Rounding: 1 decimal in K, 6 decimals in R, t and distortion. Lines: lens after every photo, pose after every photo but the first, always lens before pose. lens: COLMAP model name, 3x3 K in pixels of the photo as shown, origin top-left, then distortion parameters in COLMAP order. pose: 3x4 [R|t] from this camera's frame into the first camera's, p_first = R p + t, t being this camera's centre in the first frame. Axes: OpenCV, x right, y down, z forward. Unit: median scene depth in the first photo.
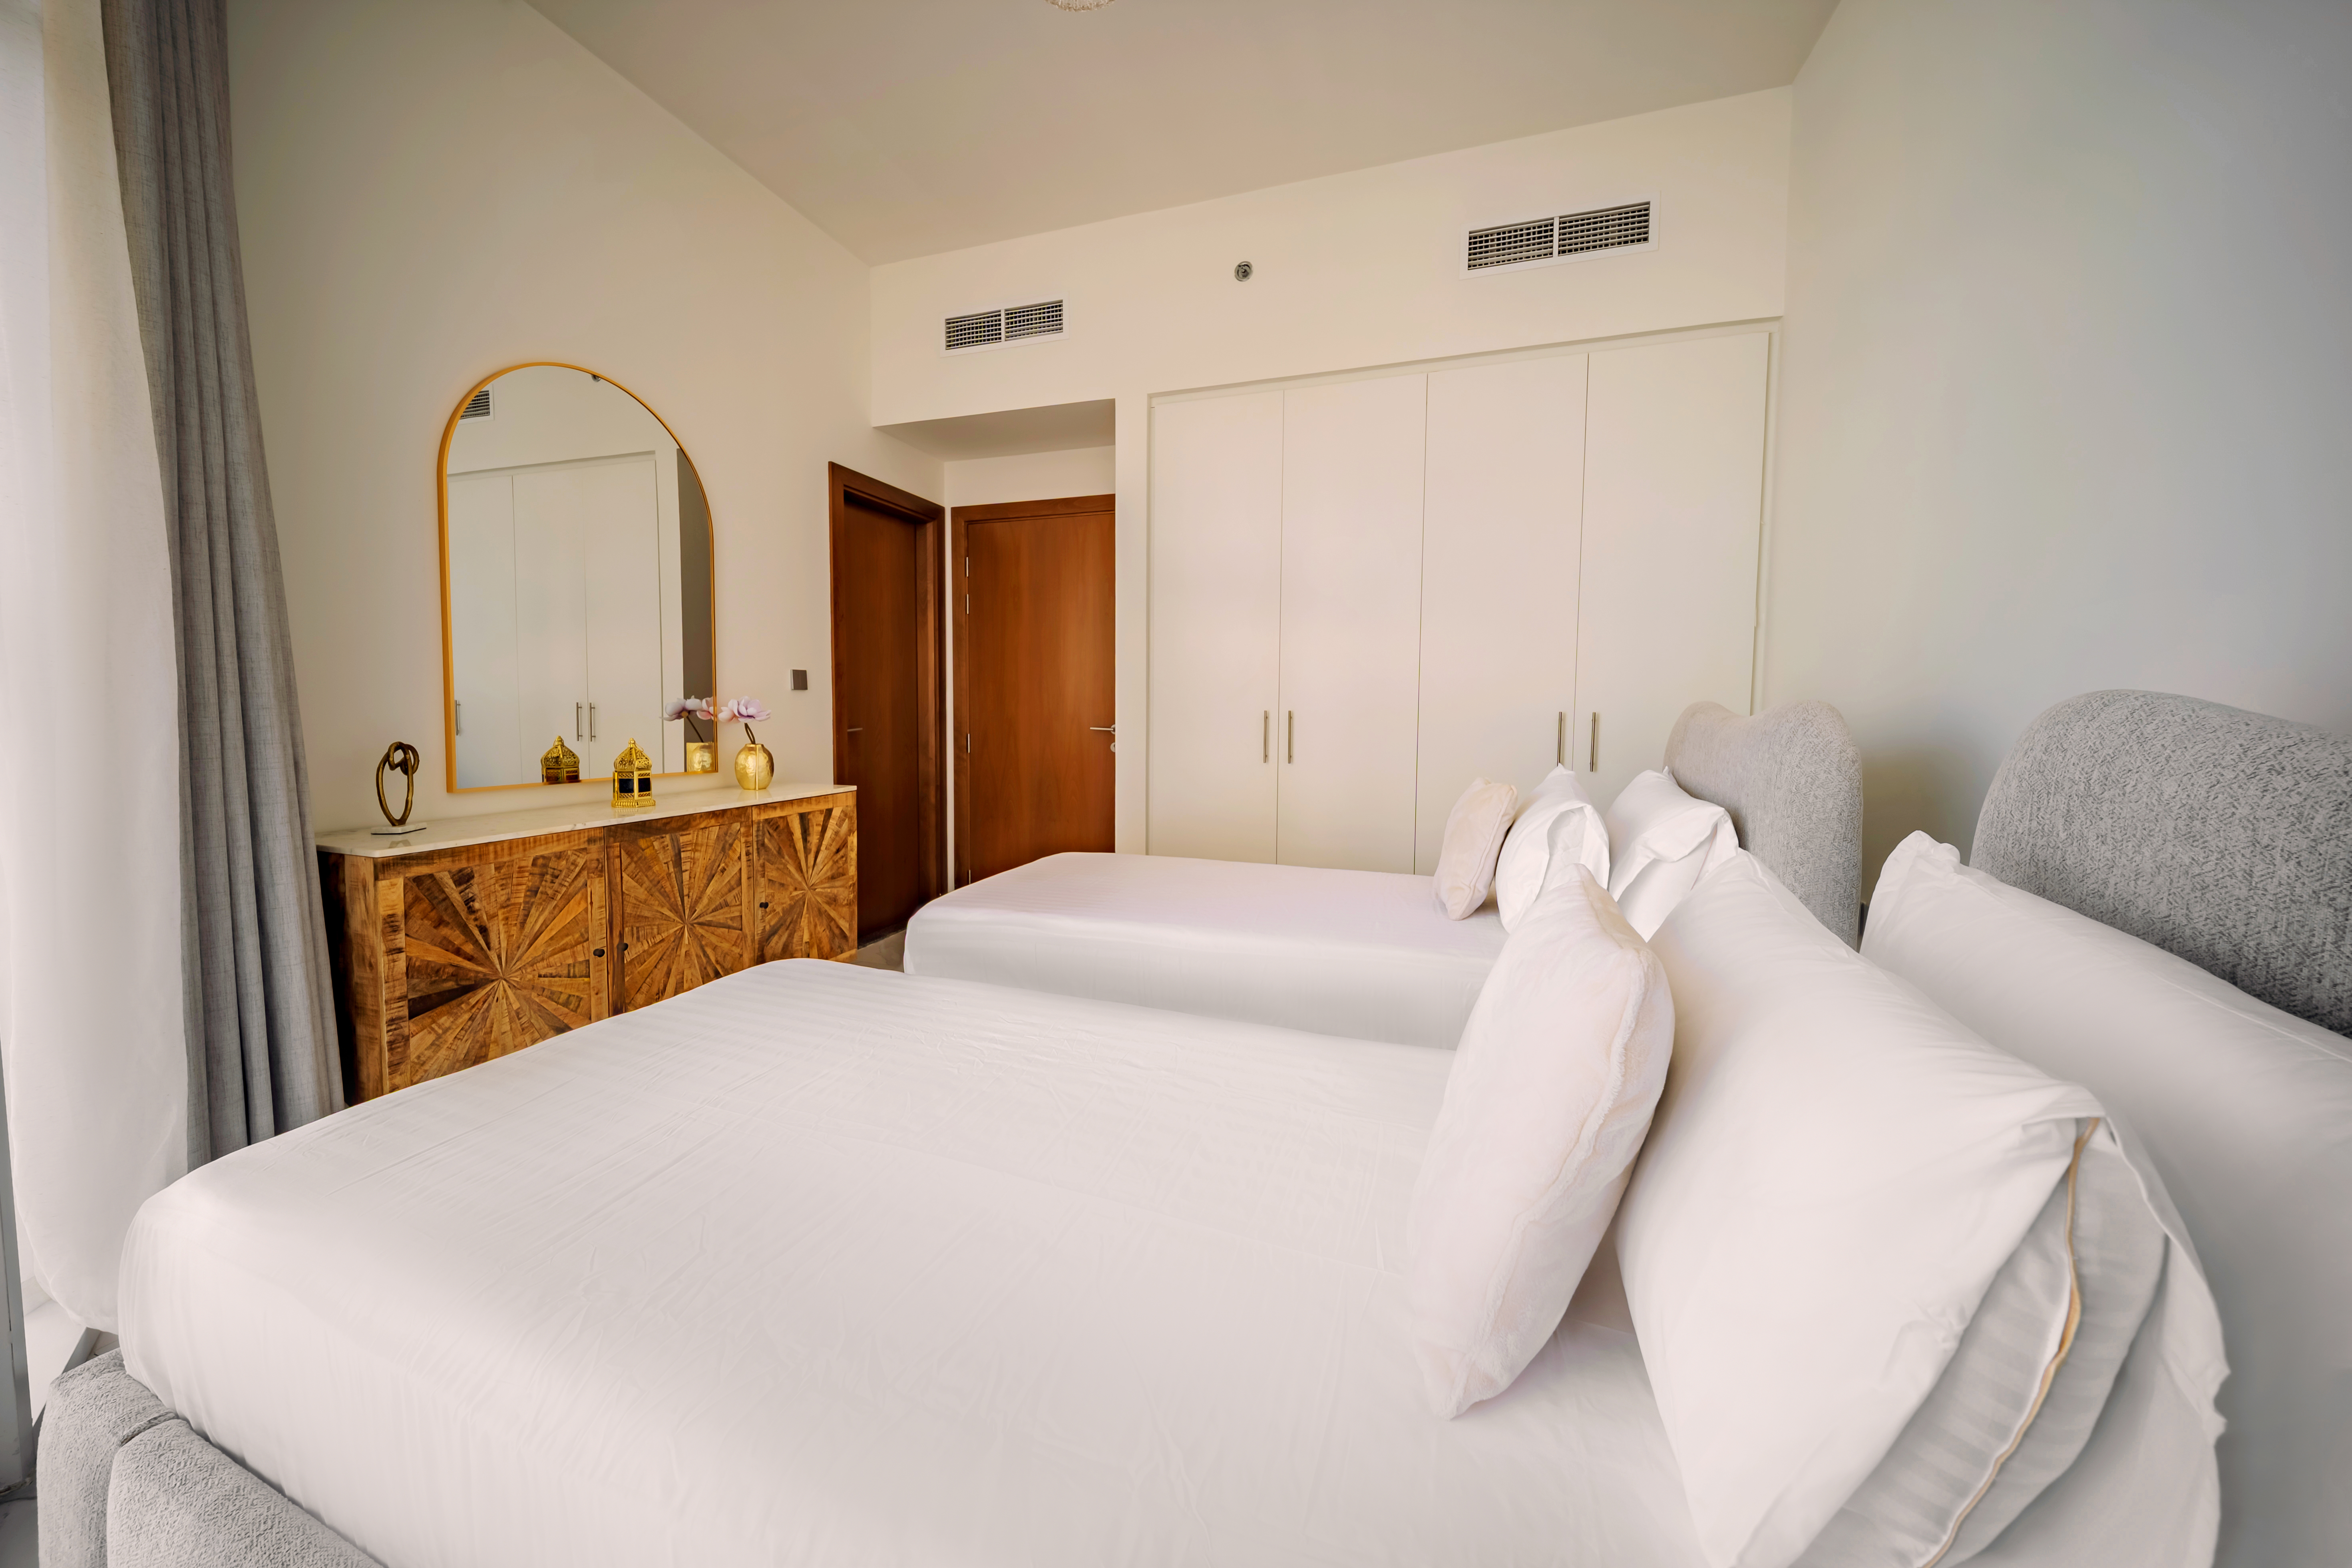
lens RADIAL K [[856.7, 0, 1161.7], [0, 856.7, 758.5], [0, 0, 1]] dist [0.012066, -0.005475]
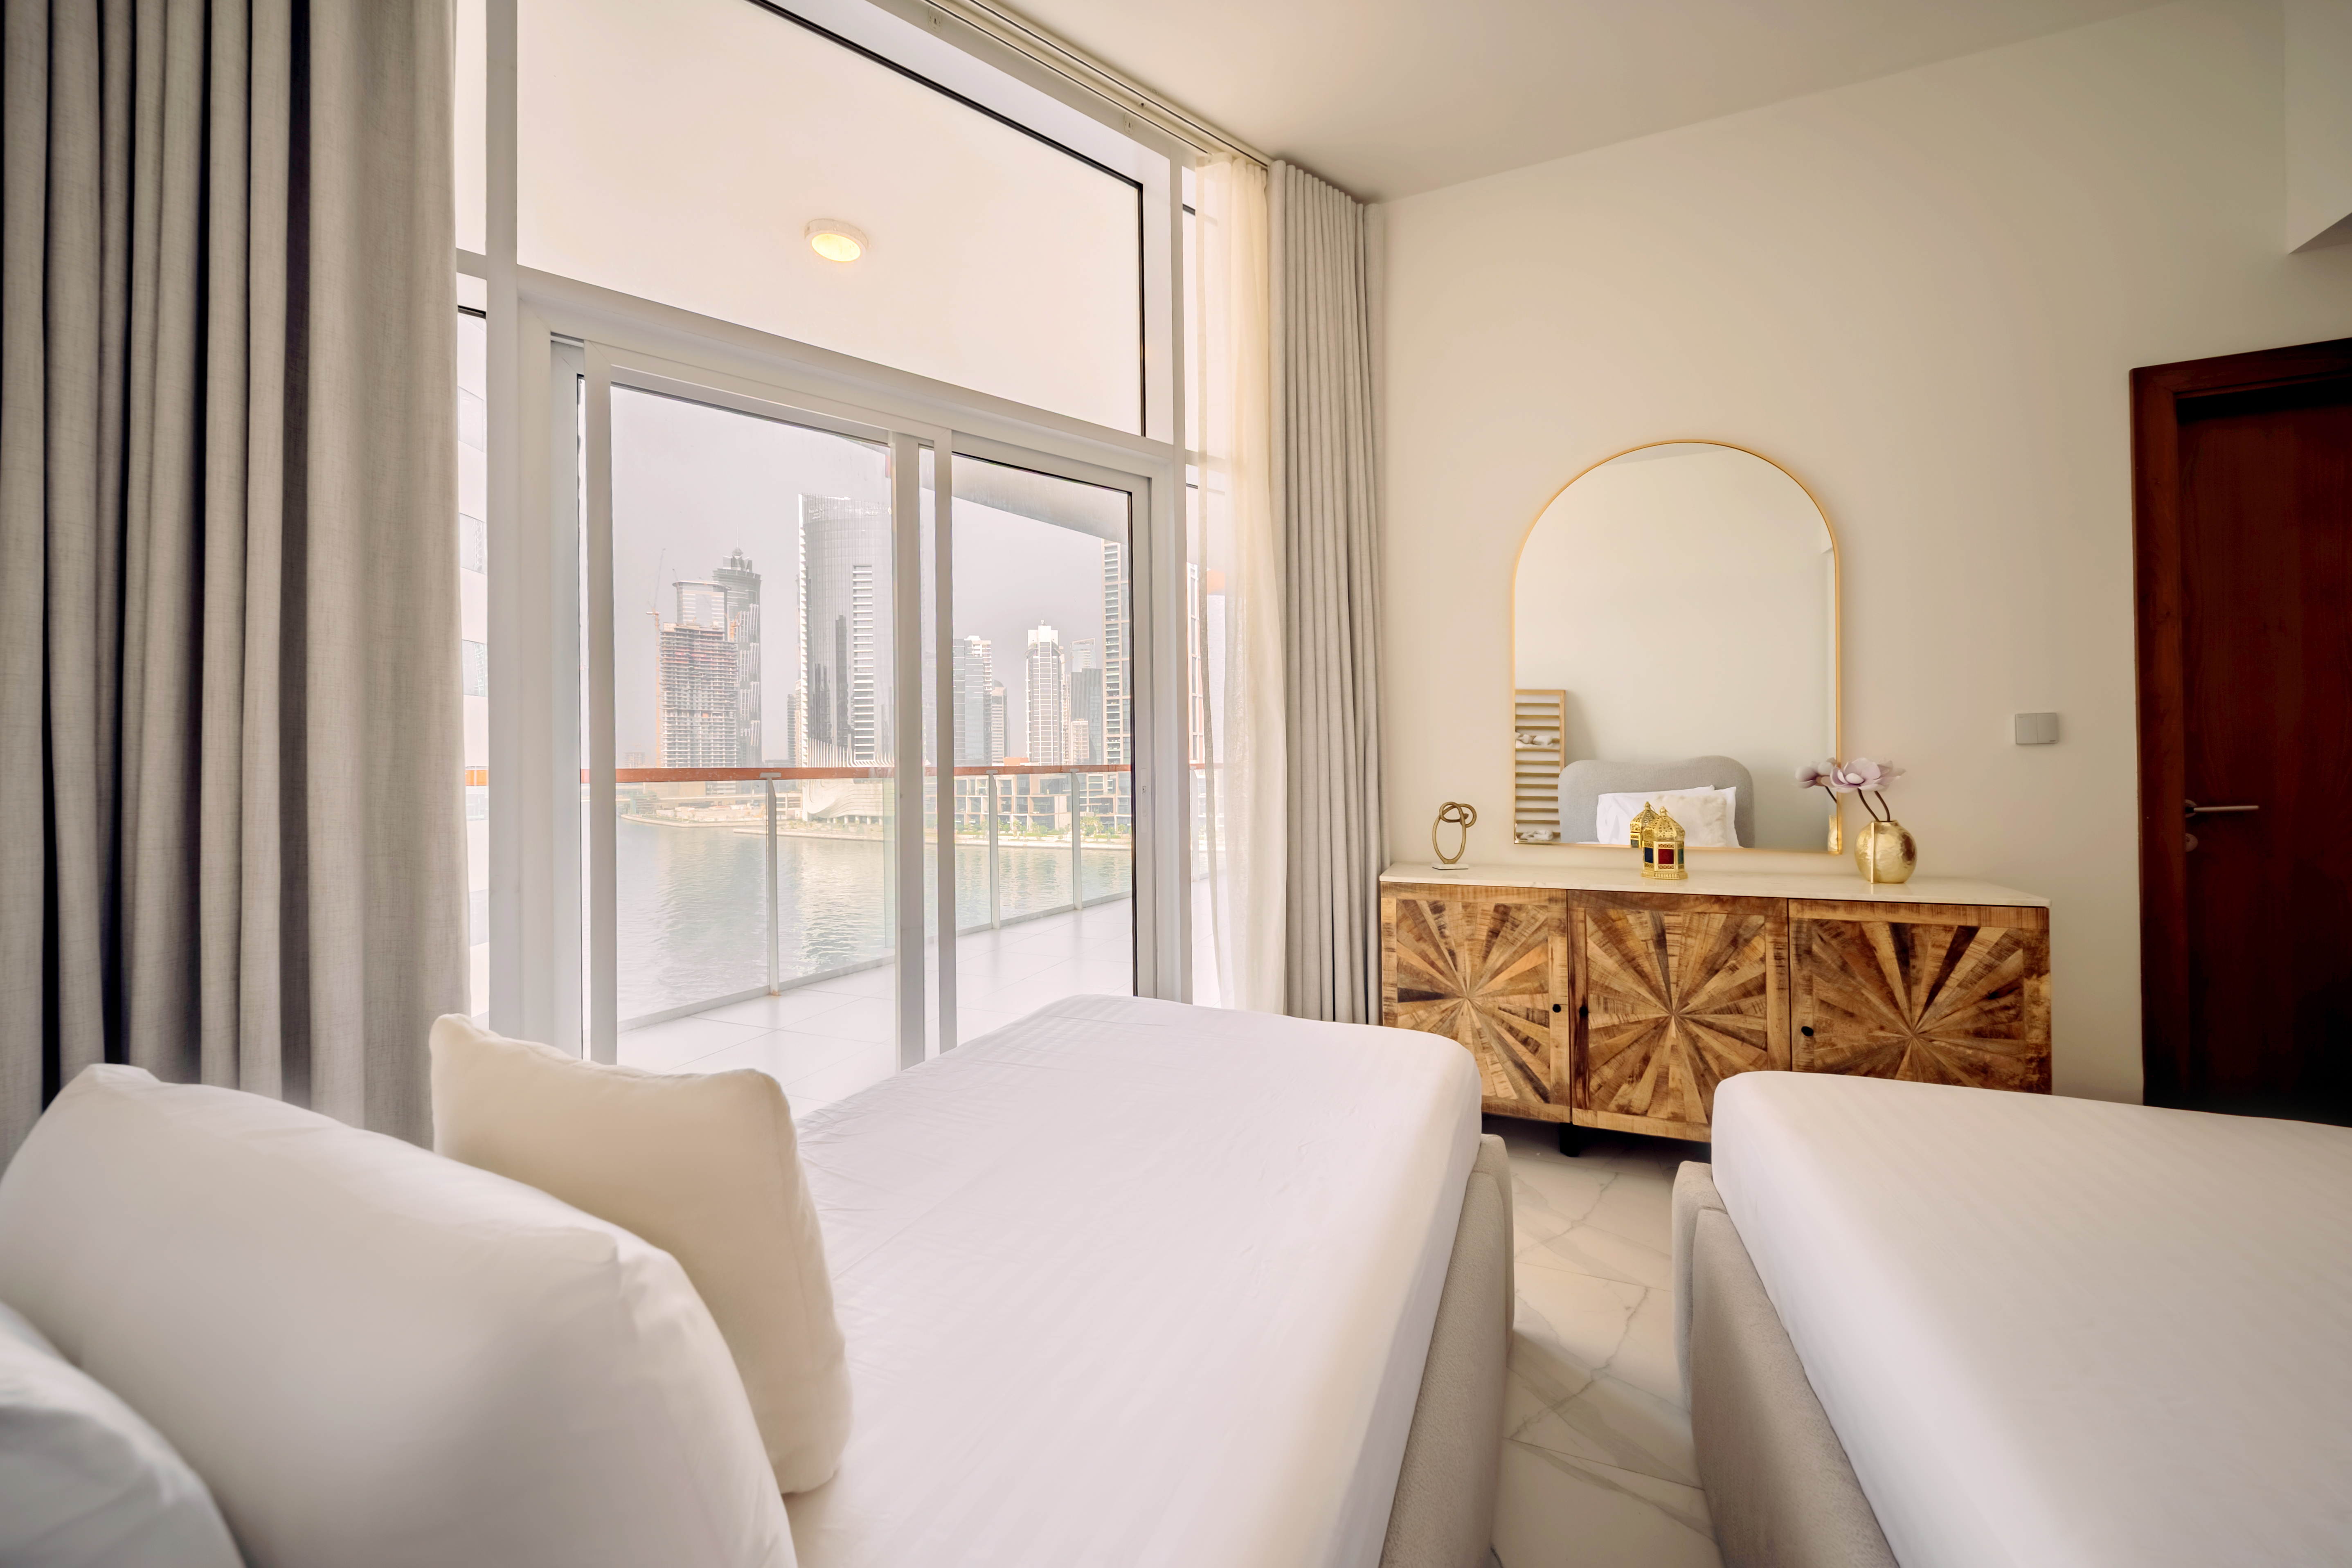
lens RADIAL K [[856.6, 0, 1161.7], [0, 856.6, 758.5], [0, 0, 1]] dist [0.012066, -0.005475]
pose [[-0.055647, -0.012276, -0.998375, 0.432289], [-0.052246, 0.998590, -0.009366, -0.044760], [0.997083, 0.051640, -0.056210, 0.558642]]
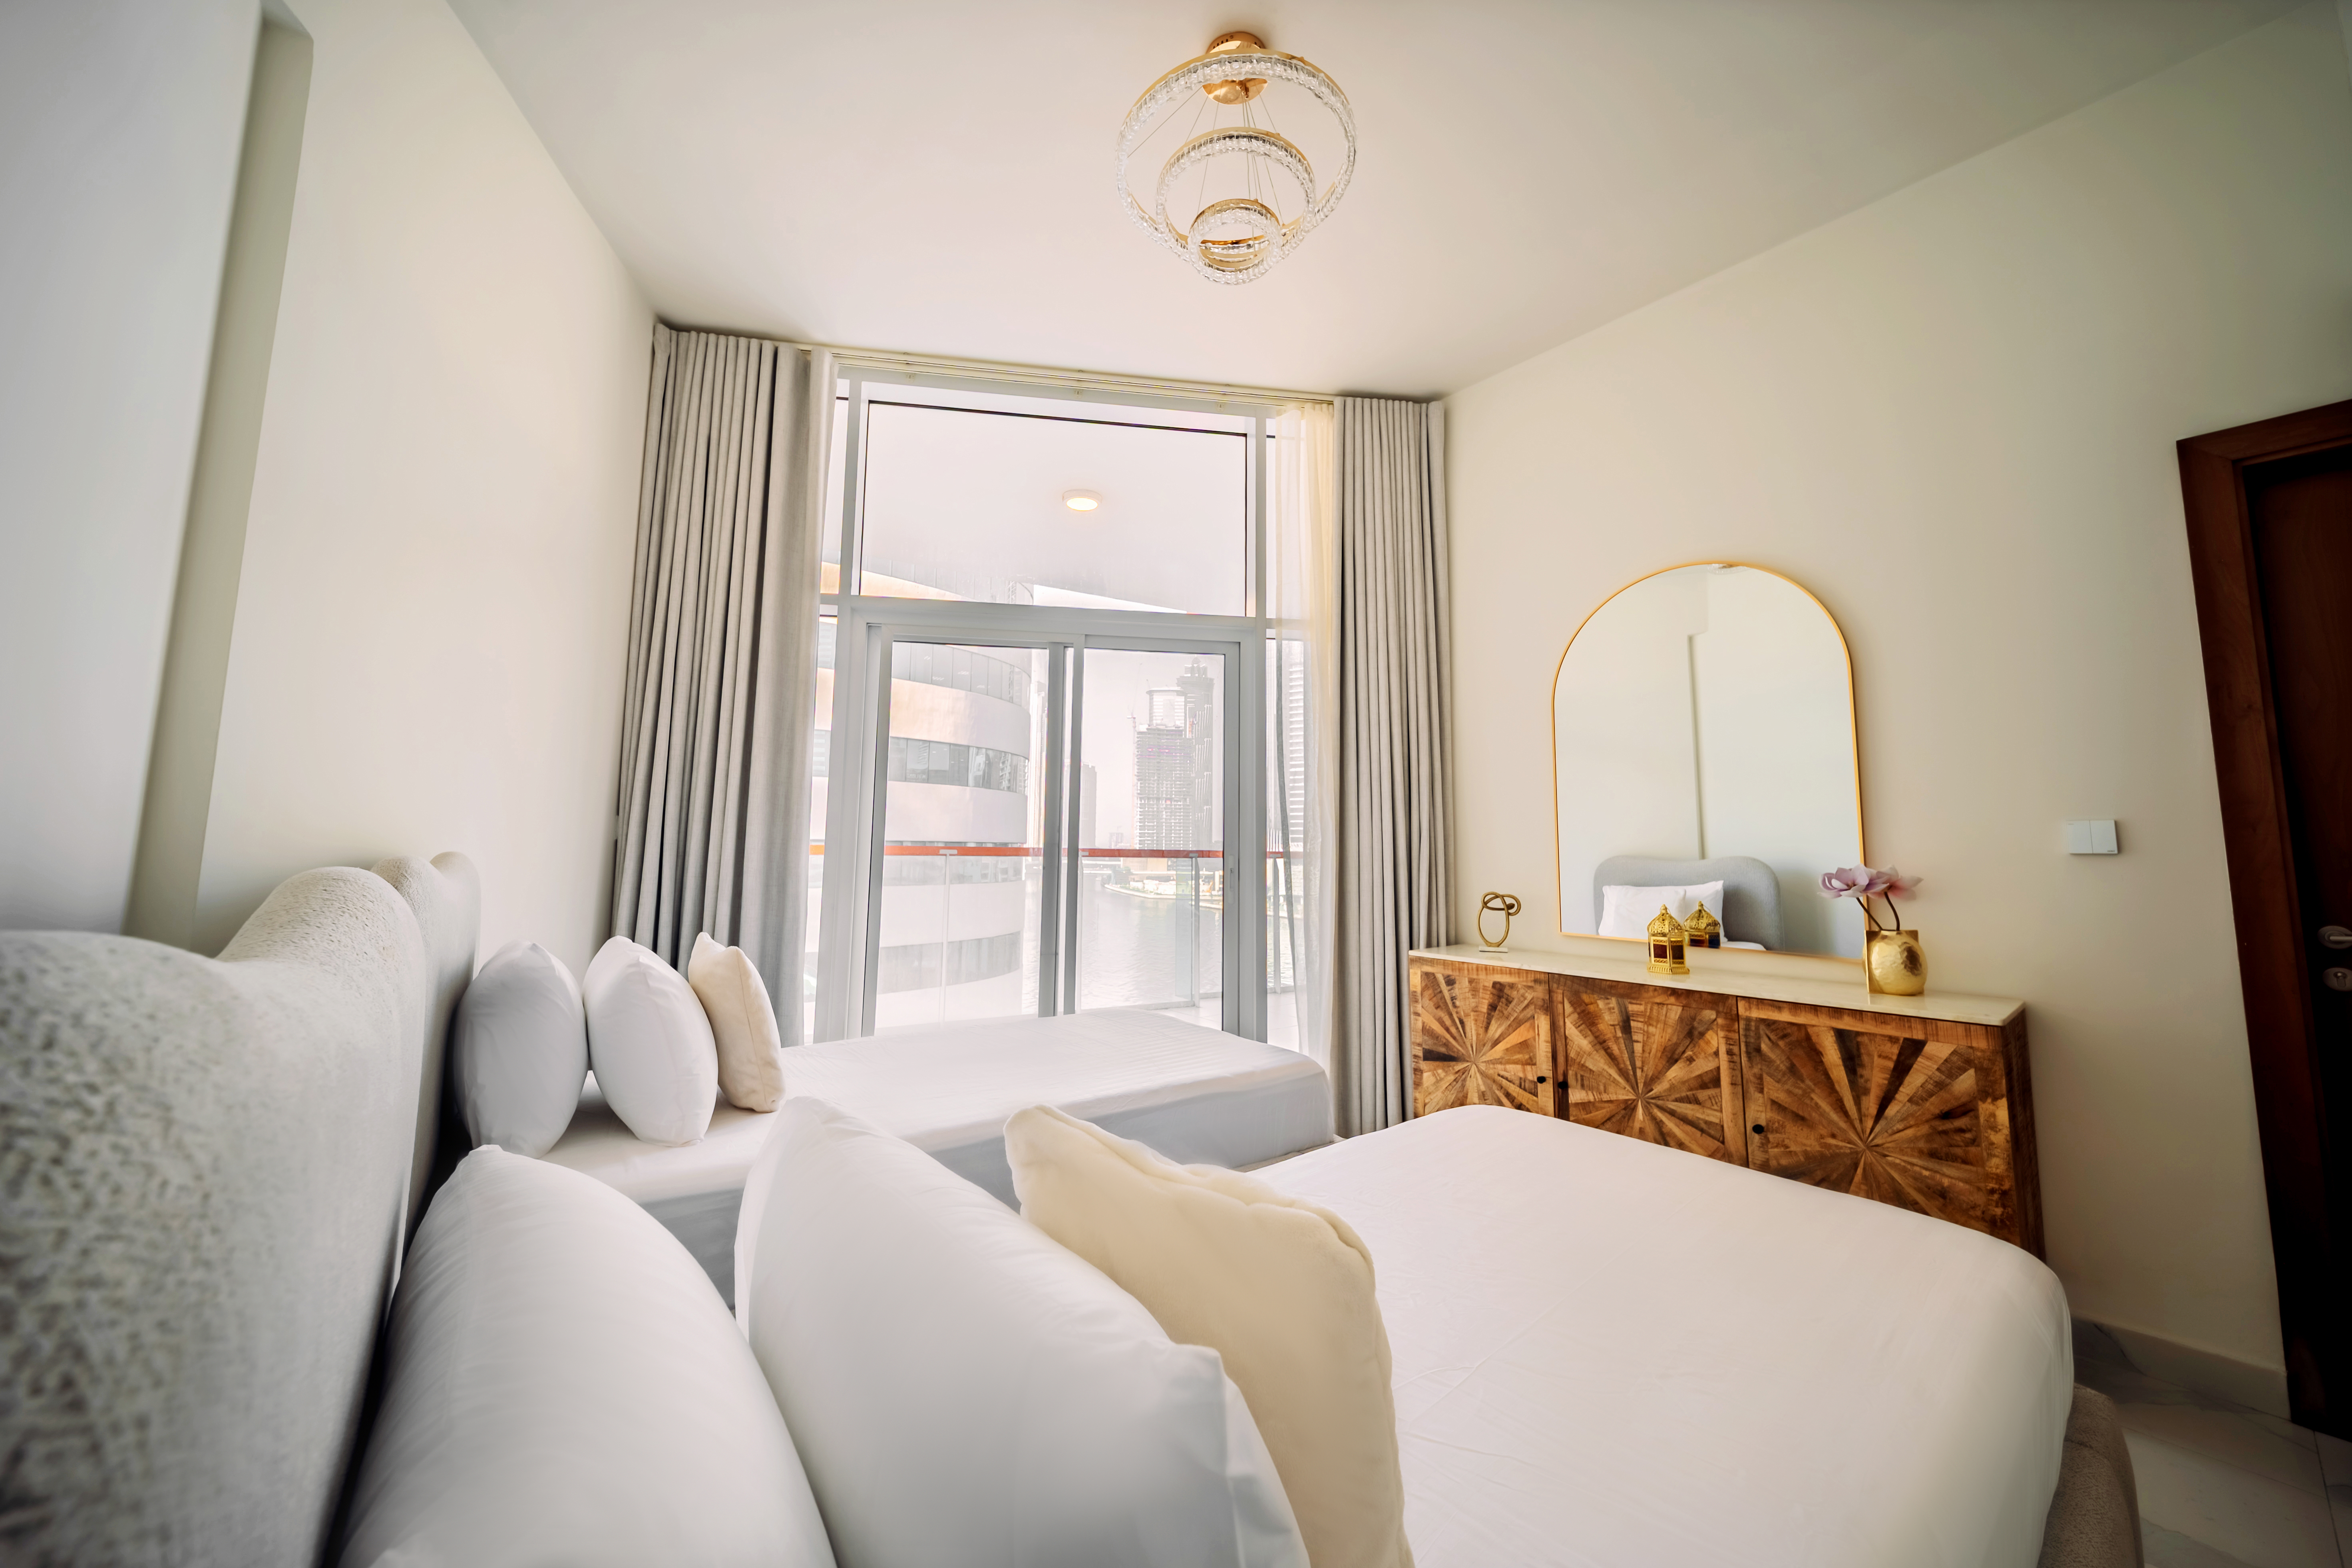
lens RADIAL K [[841.5, 0, 1169.7], [0, 841.5, 760.6], [0, 0, 1]] dist [-0.000419, -0.000307]
pose [[-0.520704, -0.101783, -0.847648, 0.642908], [-0.070944, 0.994592, -0.075848, -0.087398], [0.850784, 0.020641, -0.525109, 1.163425]]
